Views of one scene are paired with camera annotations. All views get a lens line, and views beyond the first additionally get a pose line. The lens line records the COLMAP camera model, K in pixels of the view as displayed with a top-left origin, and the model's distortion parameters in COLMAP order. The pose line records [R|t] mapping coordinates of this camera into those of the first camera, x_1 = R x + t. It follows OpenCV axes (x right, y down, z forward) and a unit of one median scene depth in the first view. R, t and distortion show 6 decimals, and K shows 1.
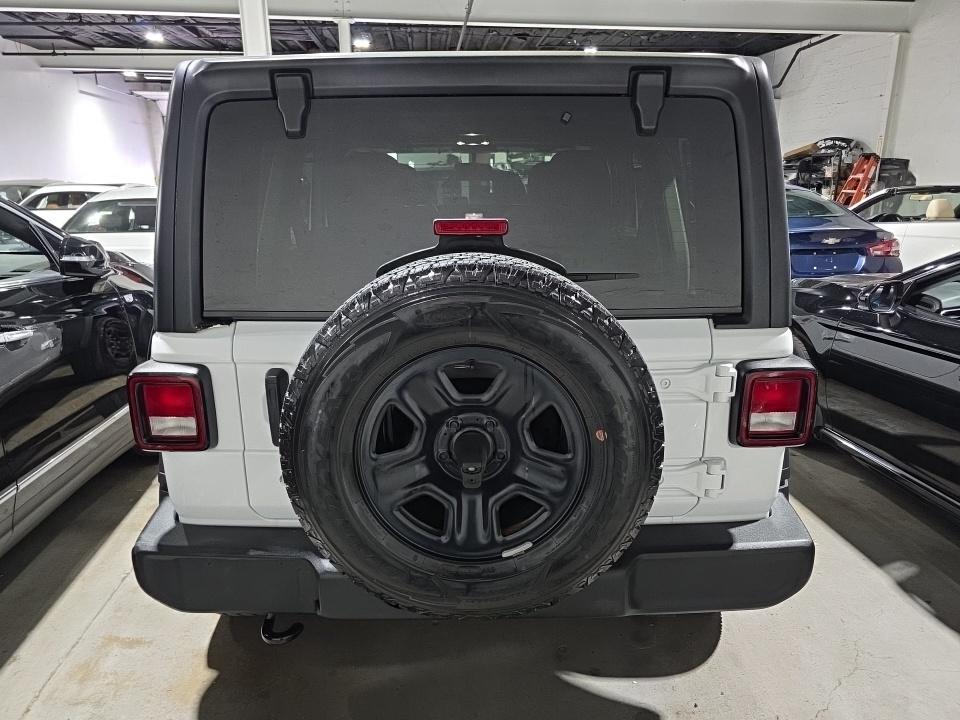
lens RADIAL K [[662.7, 0, 479.8], [0, 662.7, 364.7], [0, 0, 1]] dist [0.034075, -0.028286]
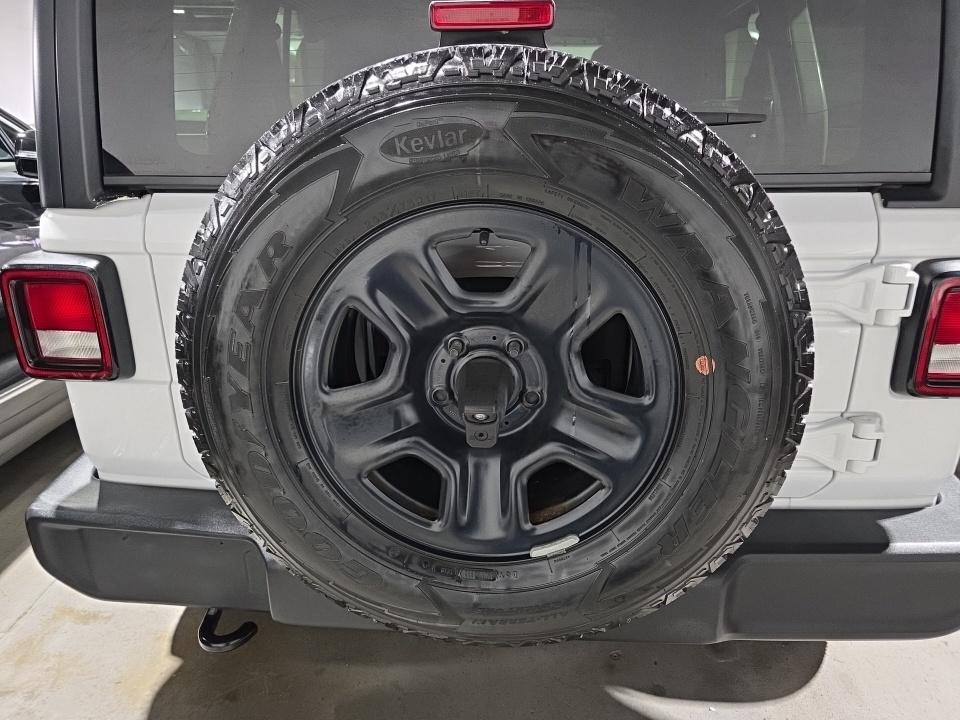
lens RADIAL K [[662.7, 0, 483.9], [0, 662.7, 363.9], [0, 0, 1]] dist [0.034075, -0.028286]
pose [[0.997123, 0.024713, -0.071652, 0.028263], [-0.020050, 0.997679, 0.065078, 0.062354], [0.073094, -0.063454, 0.995304, 0.356238]]
